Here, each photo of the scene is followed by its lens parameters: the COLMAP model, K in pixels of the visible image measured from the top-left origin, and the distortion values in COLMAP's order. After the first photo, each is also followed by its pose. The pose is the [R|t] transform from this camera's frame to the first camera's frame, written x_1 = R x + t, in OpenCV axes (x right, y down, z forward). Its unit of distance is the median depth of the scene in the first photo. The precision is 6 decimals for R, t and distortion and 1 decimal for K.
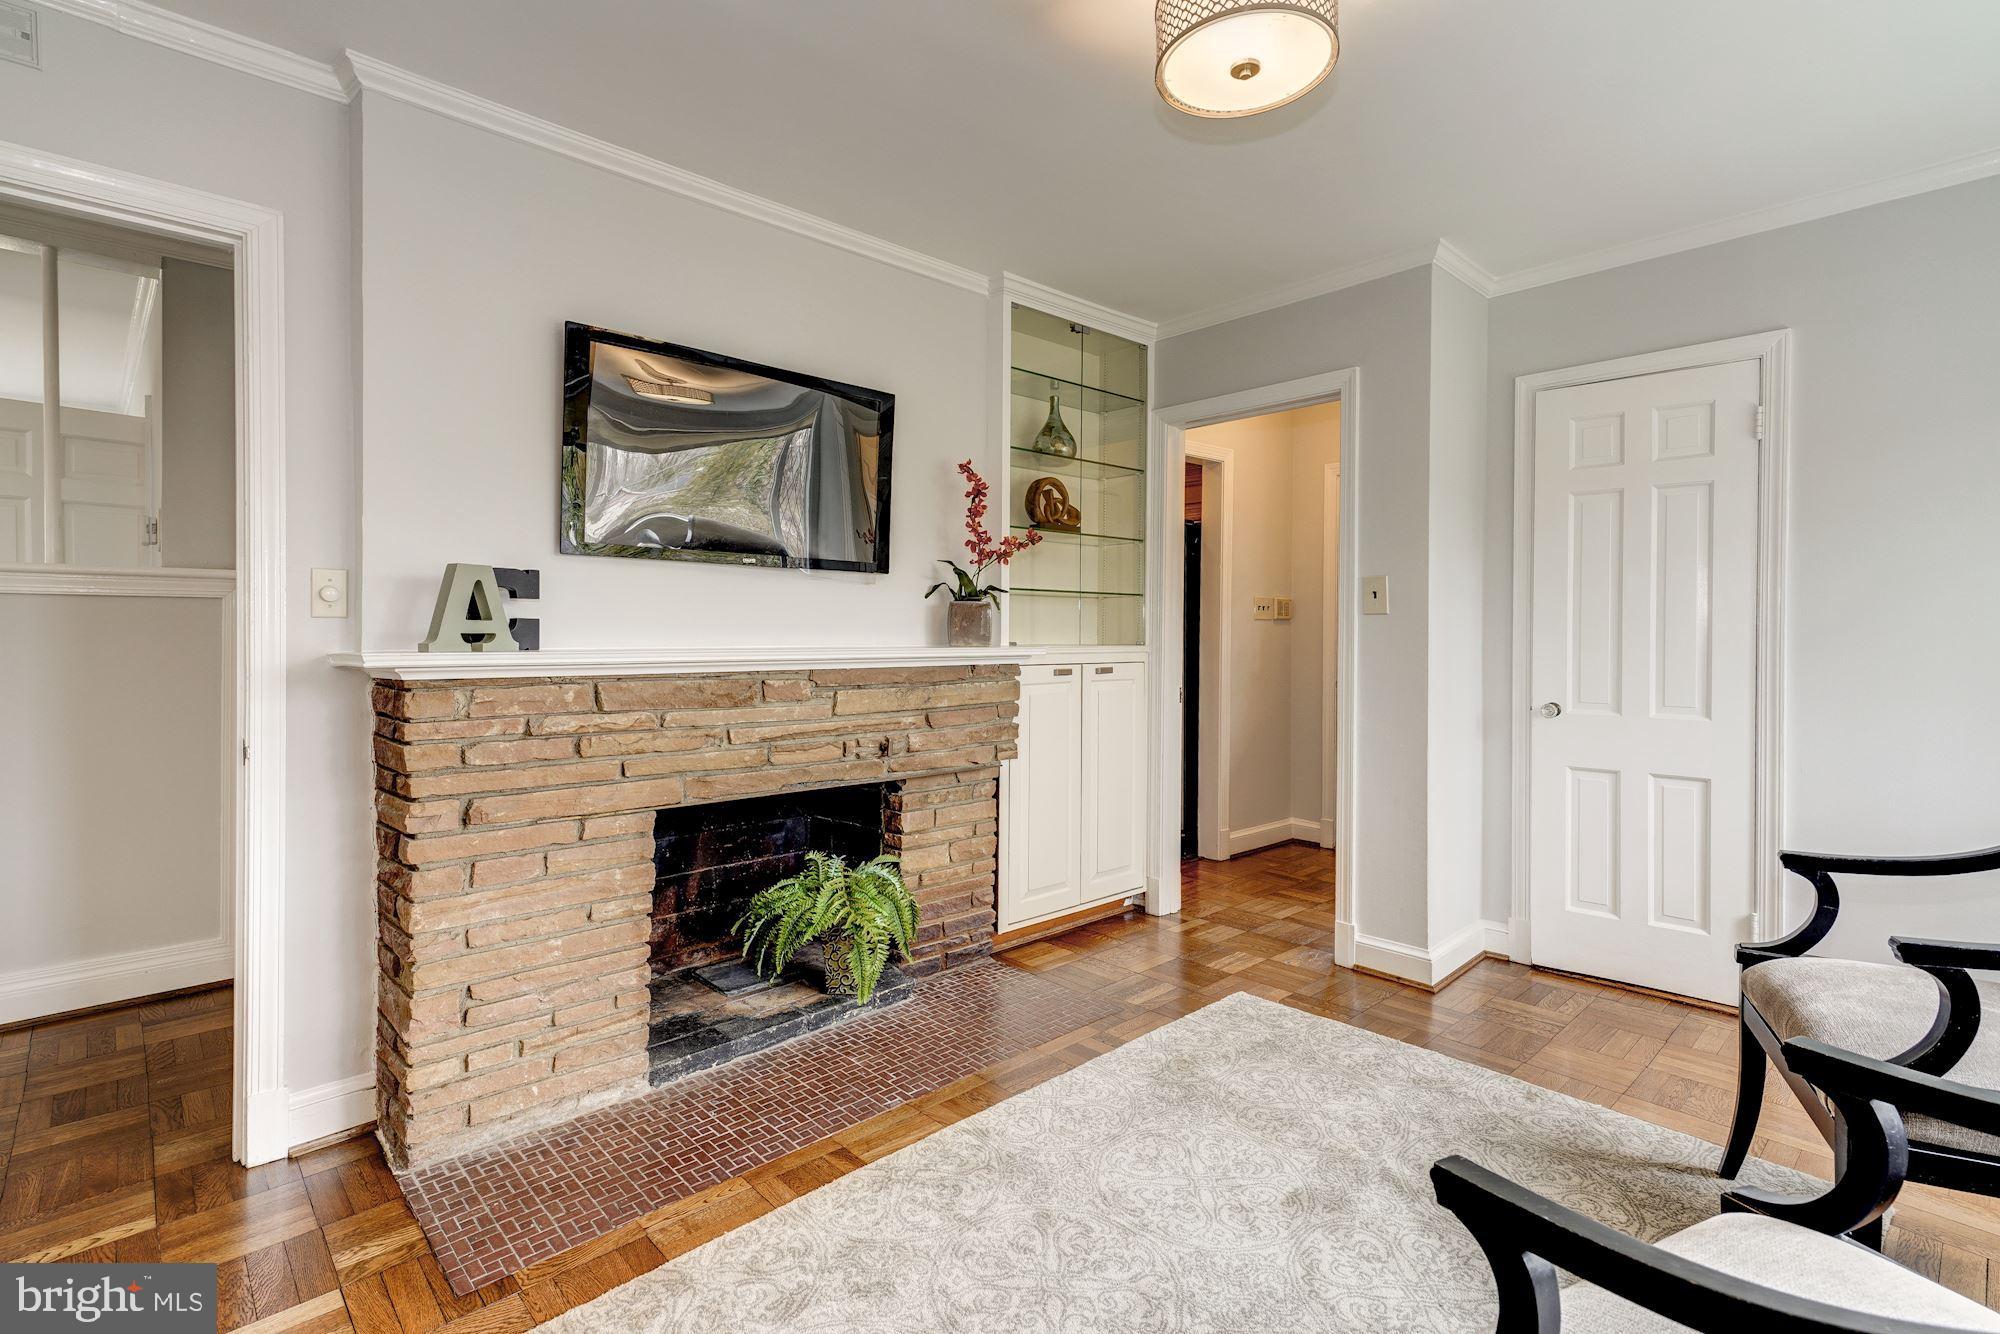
lens RADIAL K [[967.2, 0, 996.1], [0, 967.2, 638.4], [0, 0, 1]] dist [0.009222, 0.002958]
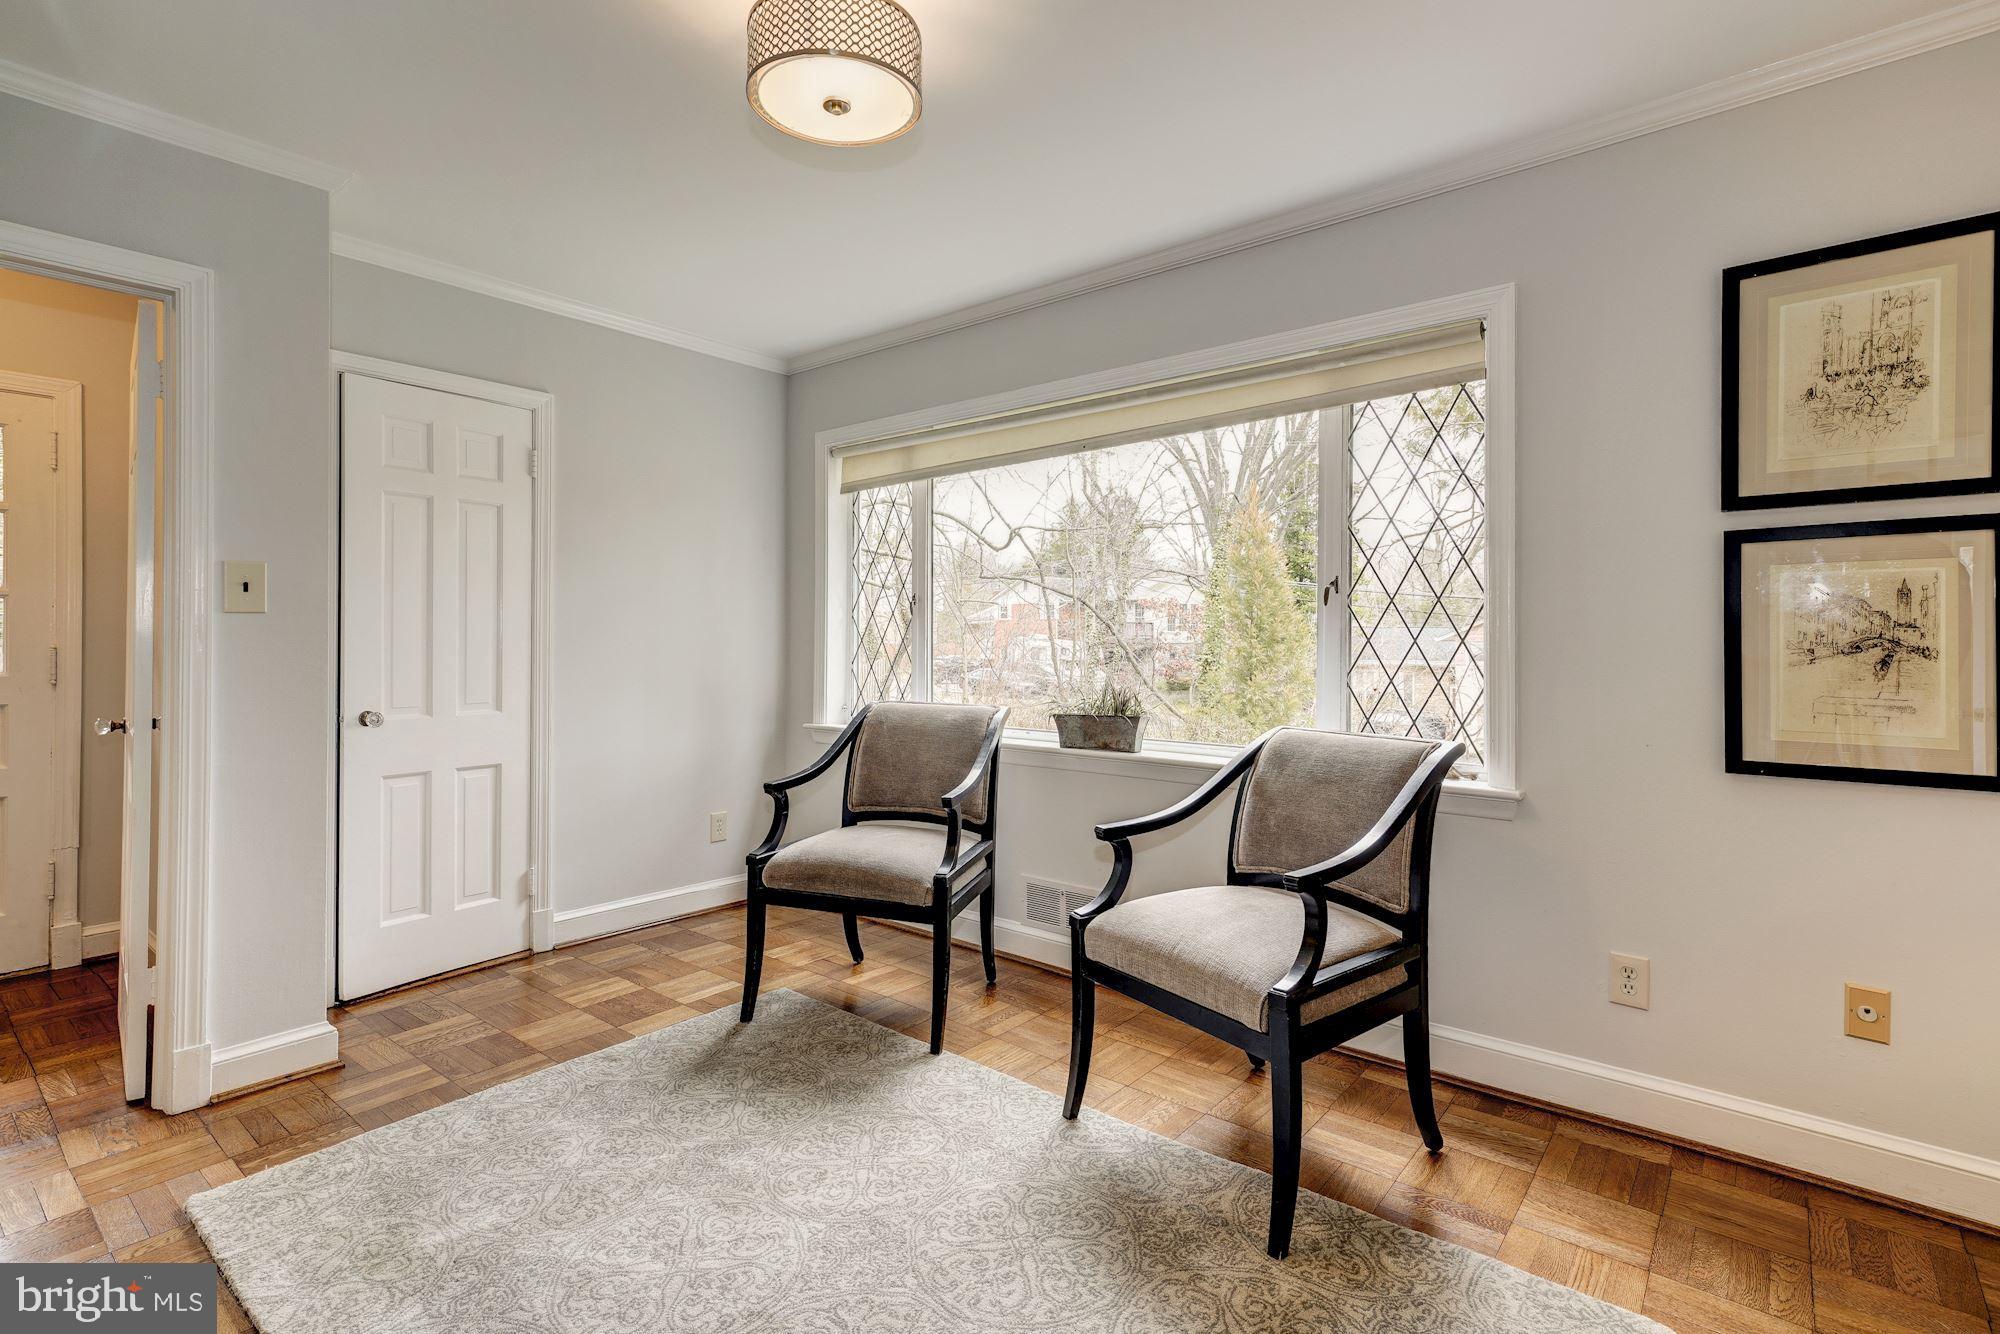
lens RADIAL K [[967.2, 0, 996.1], [0, 967.2, 638.4], [0, 0, 1]] dist [0.009222, 0.002958]
pose [[-0.141988, -0.005381, 0.989854, -0.473523], [0.005907, 0.999963, 0.006283, -0.007190], [-0.989851, 0.006739, -0.141951, 0.571095]]
